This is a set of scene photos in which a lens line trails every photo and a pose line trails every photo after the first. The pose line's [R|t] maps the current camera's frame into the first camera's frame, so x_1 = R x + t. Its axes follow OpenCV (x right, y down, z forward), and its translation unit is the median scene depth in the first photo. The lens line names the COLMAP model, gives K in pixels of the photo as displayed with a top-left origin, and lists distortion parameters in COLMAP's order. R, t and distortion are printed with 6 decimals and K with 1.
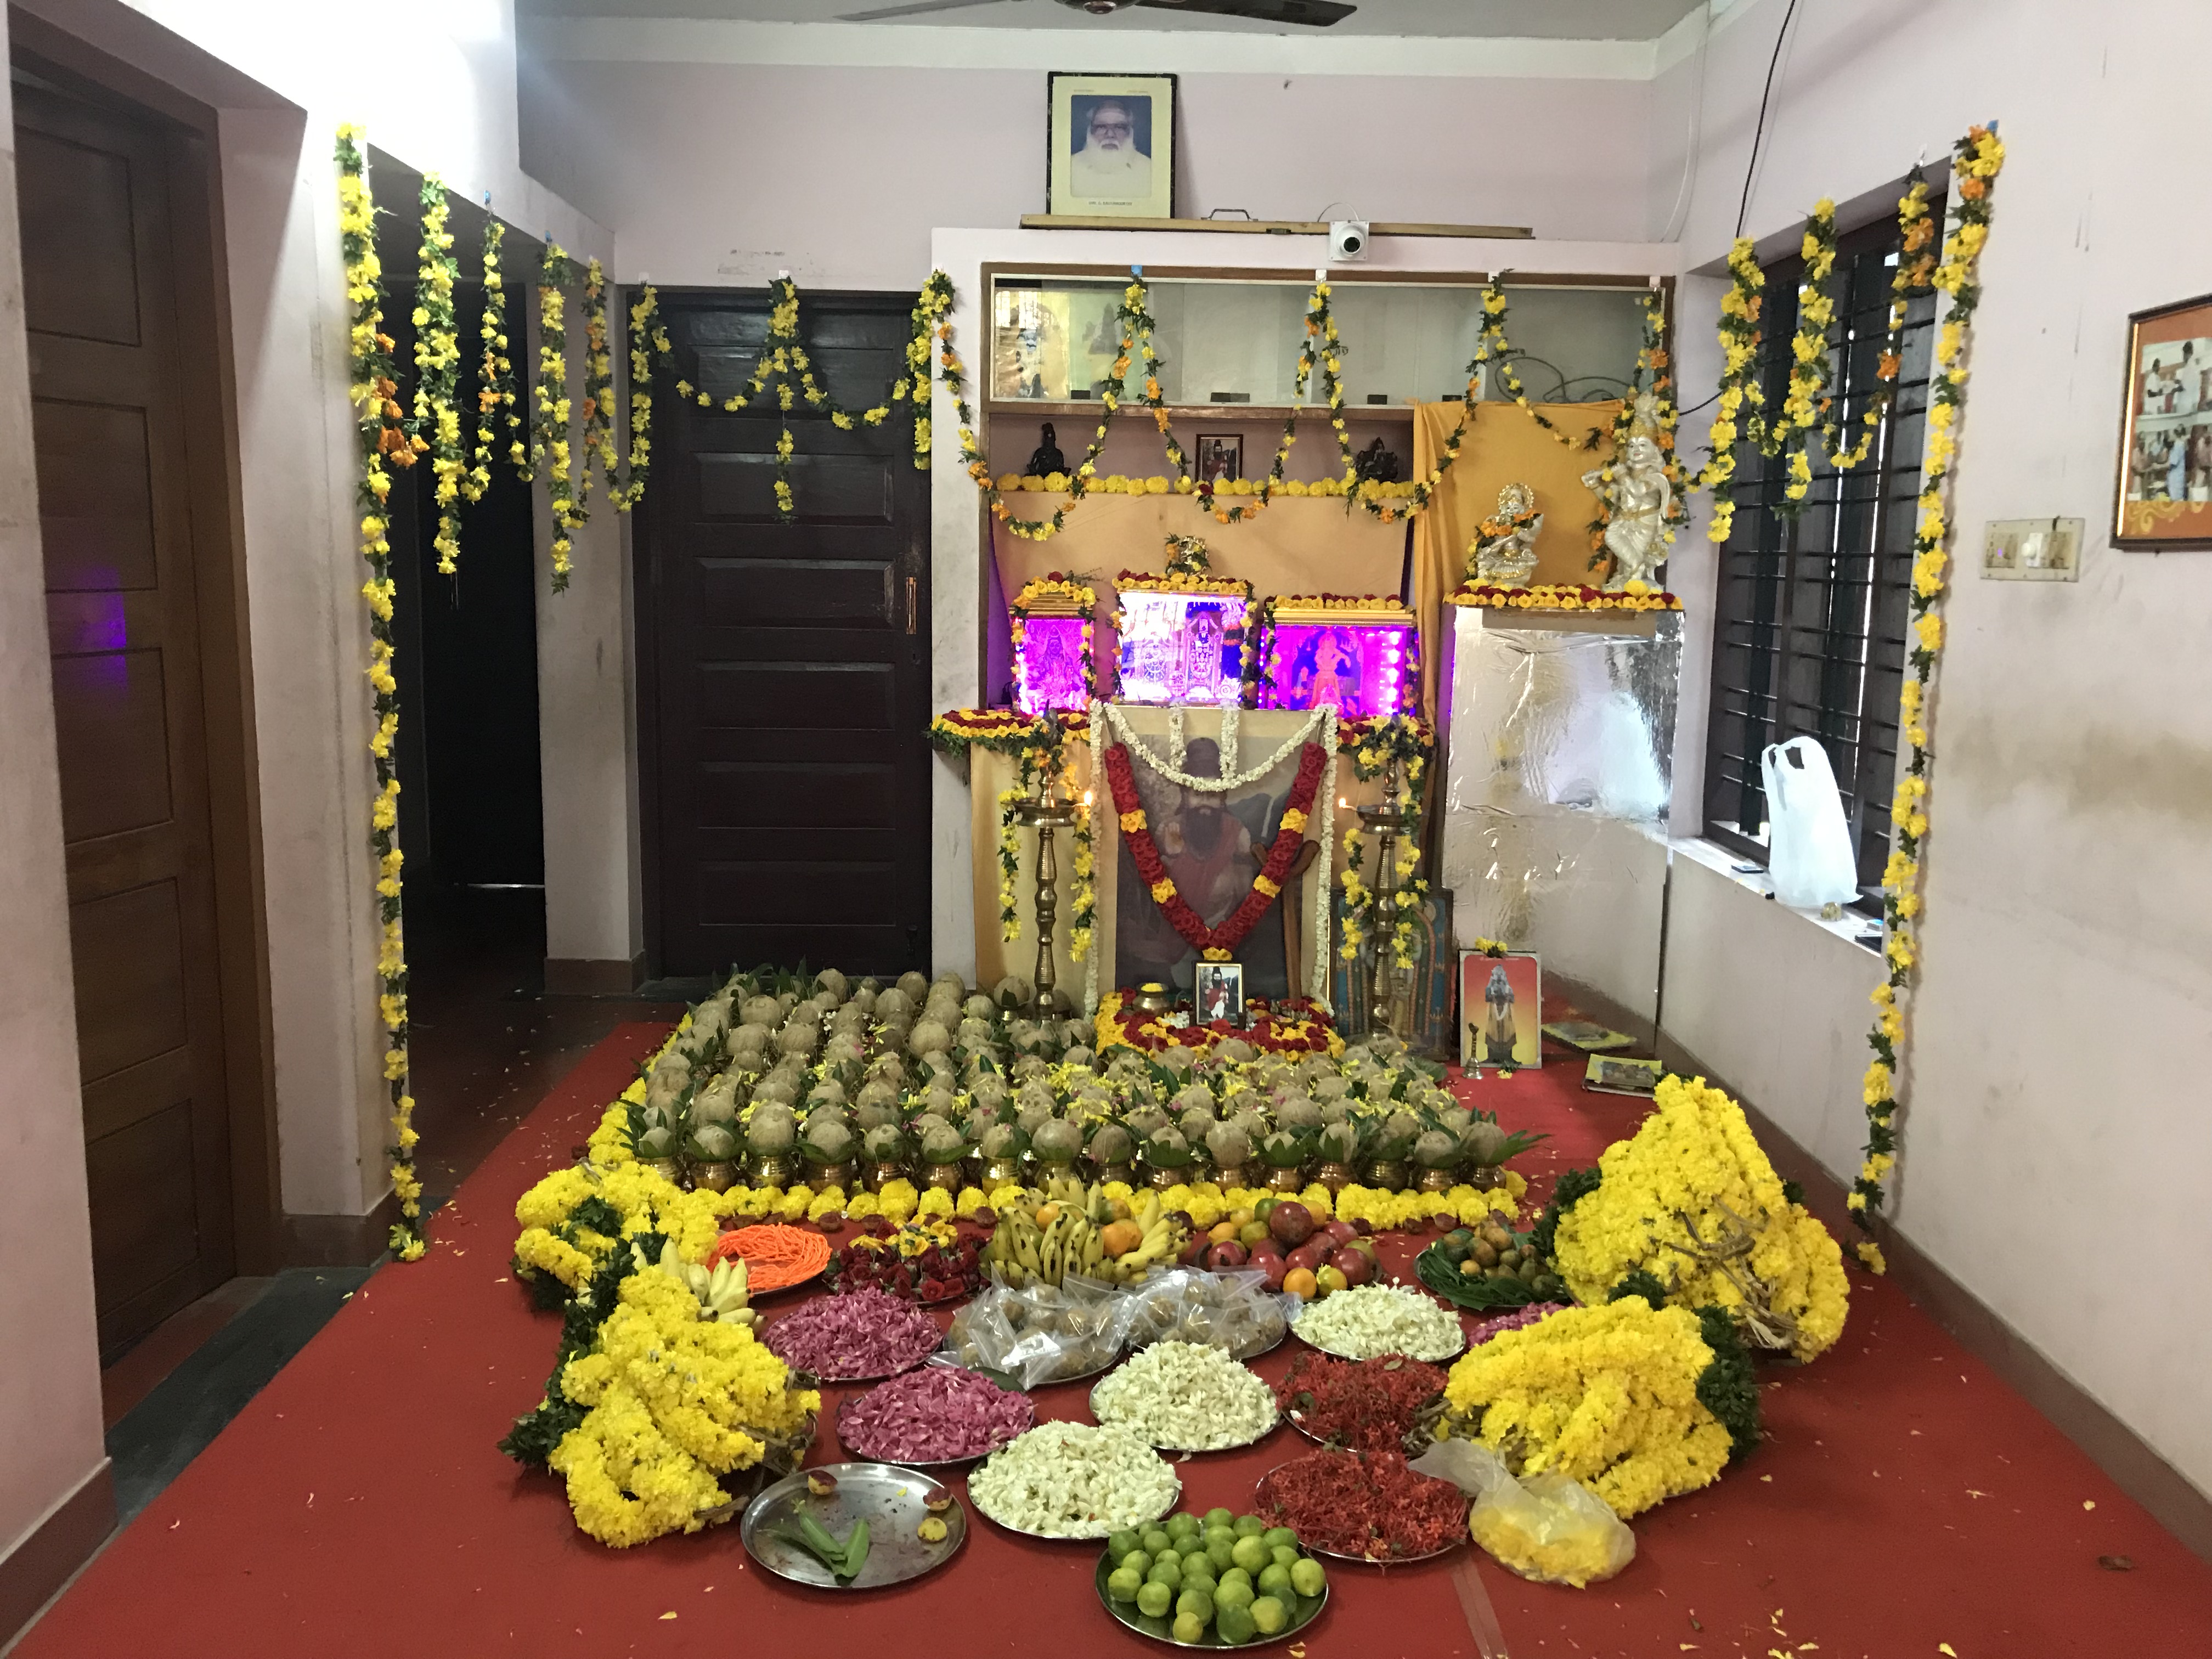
lens RADIAL K [[1826.0, 0, 1097.1], [0, 1826.0, 834.4], [0, 0, 1]] dist [0.011222, -0.015189]
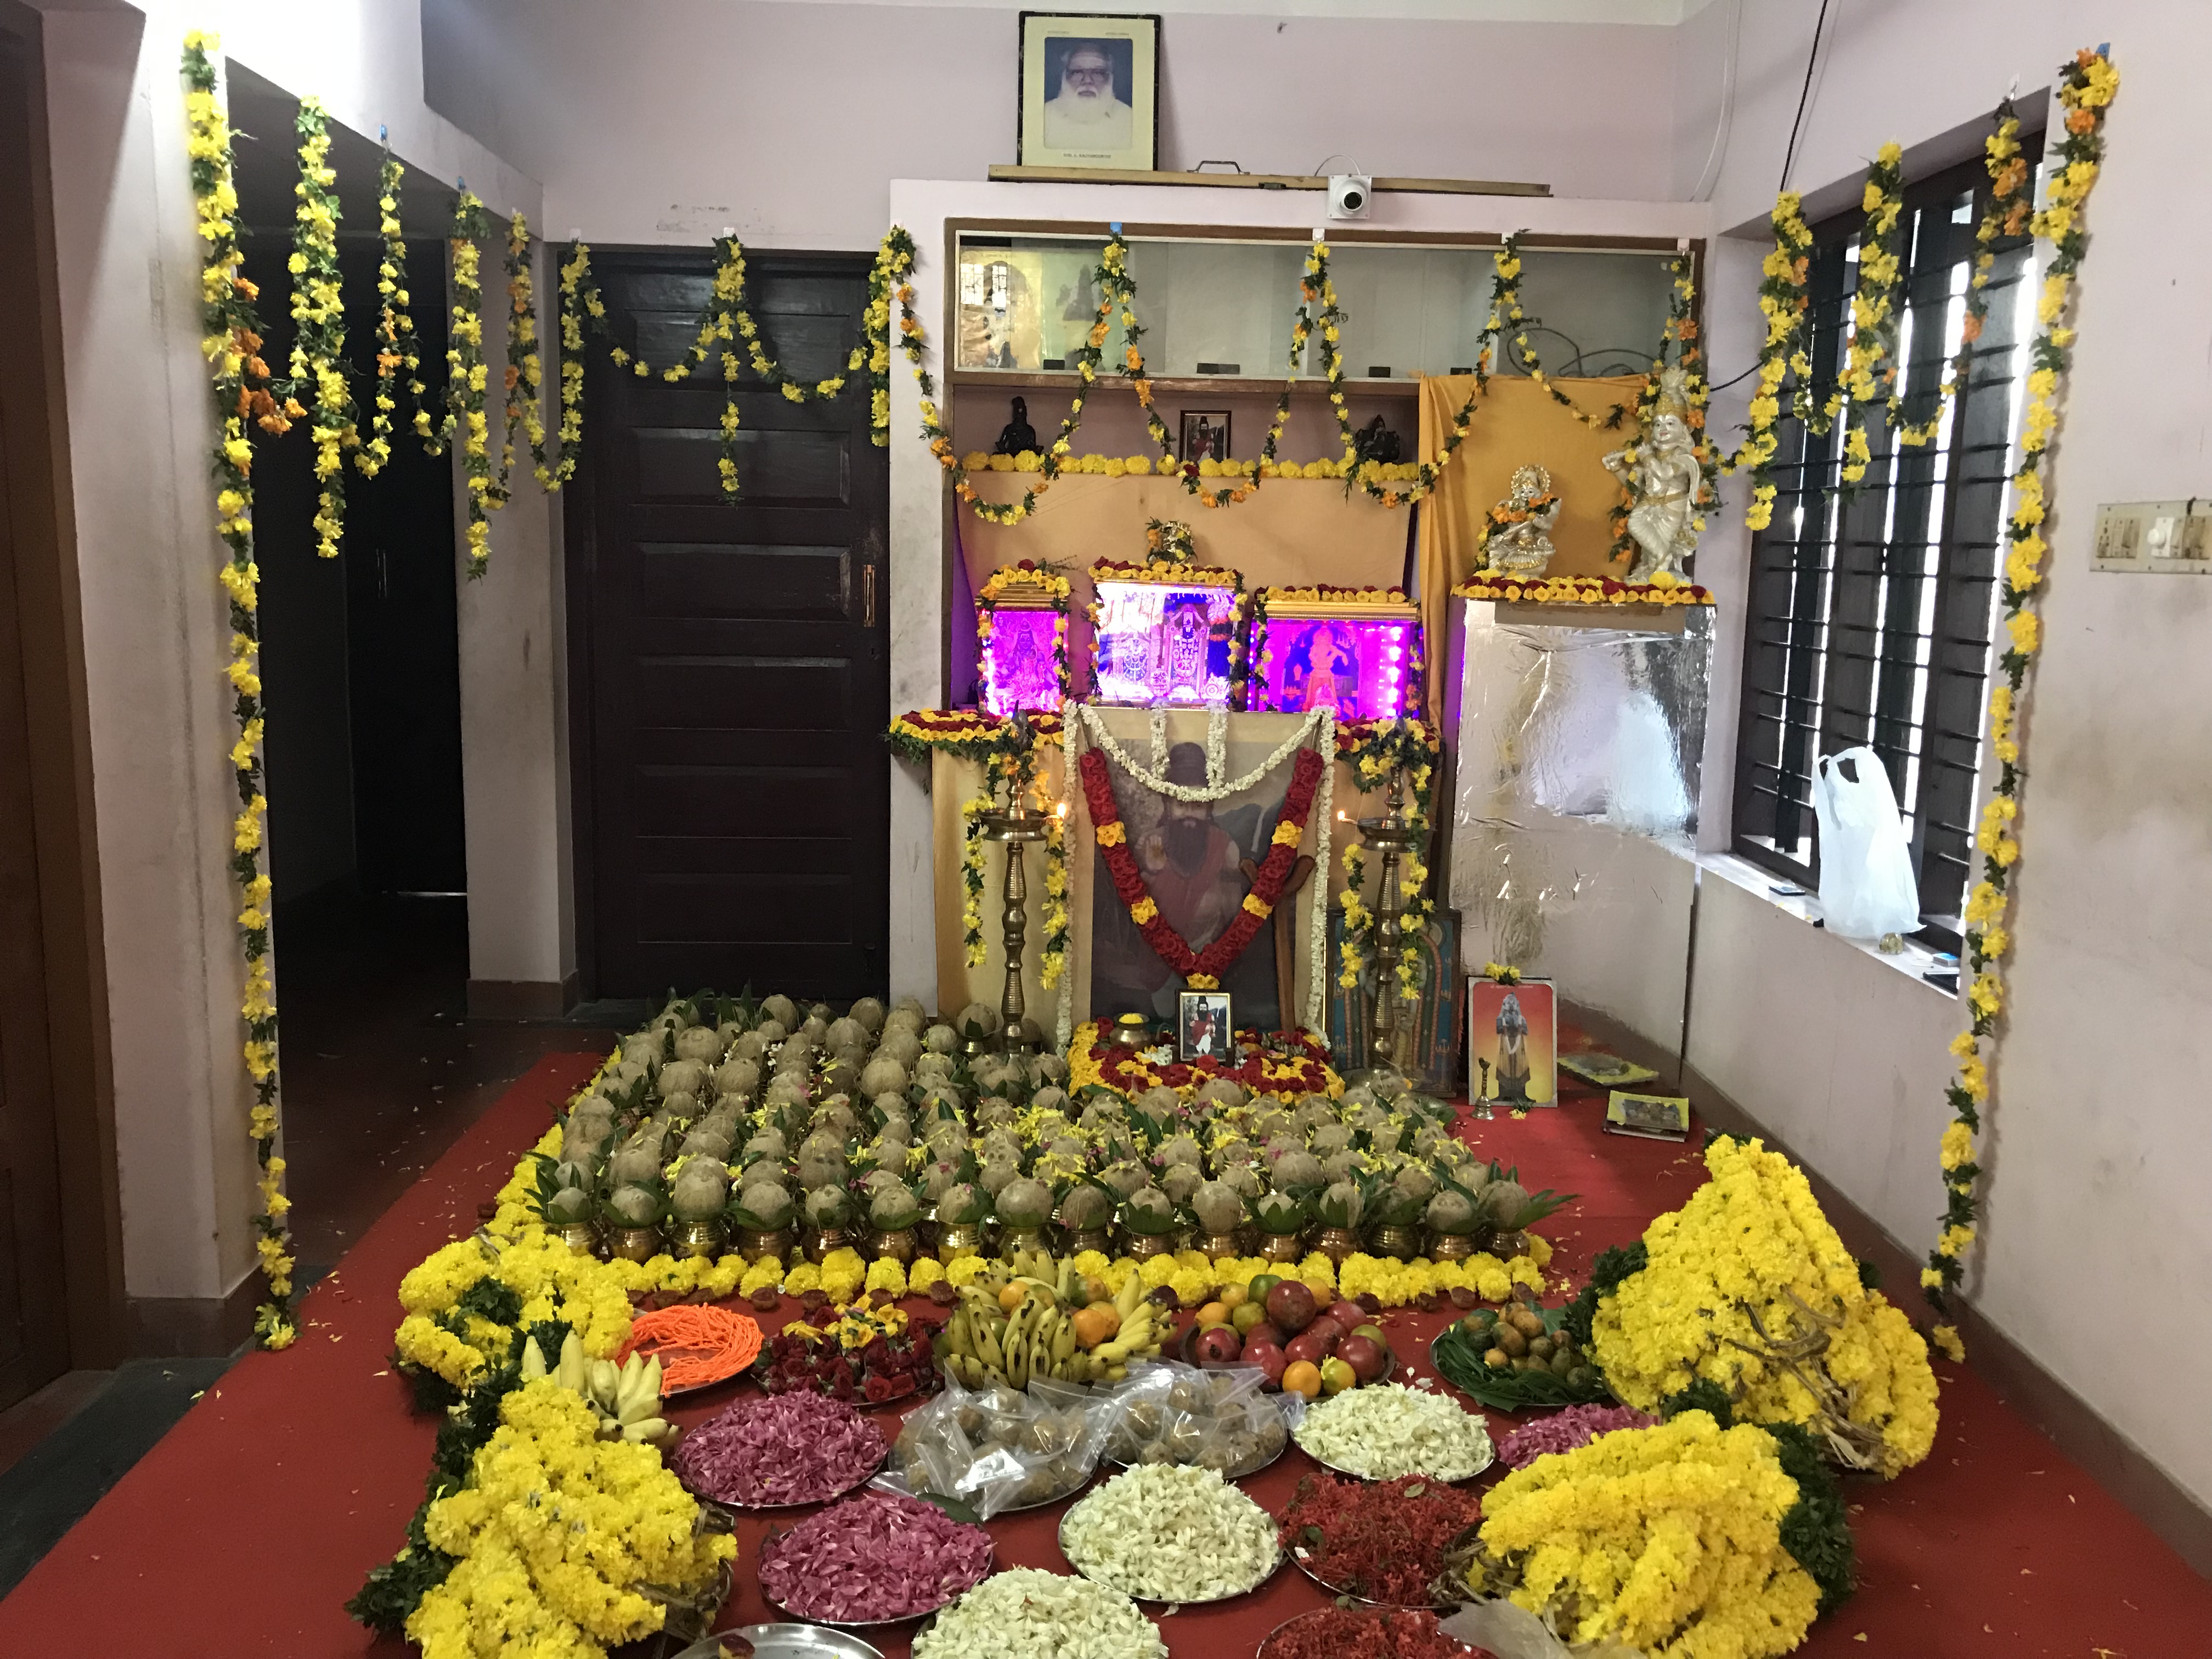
lens RADIAL K [[1825.9, 0, 1094.3], [0, 1825.9, 833.0], [0, 0, 1]] dist [0.009776, -0.012120]
pose [[0.999926, 0.002861, 0.011788, 0.001135], [-0.002914, 0.999986, 0.004451, -0.014080], [-0.011775, -0.004485, 0.999921, 0.107827]]
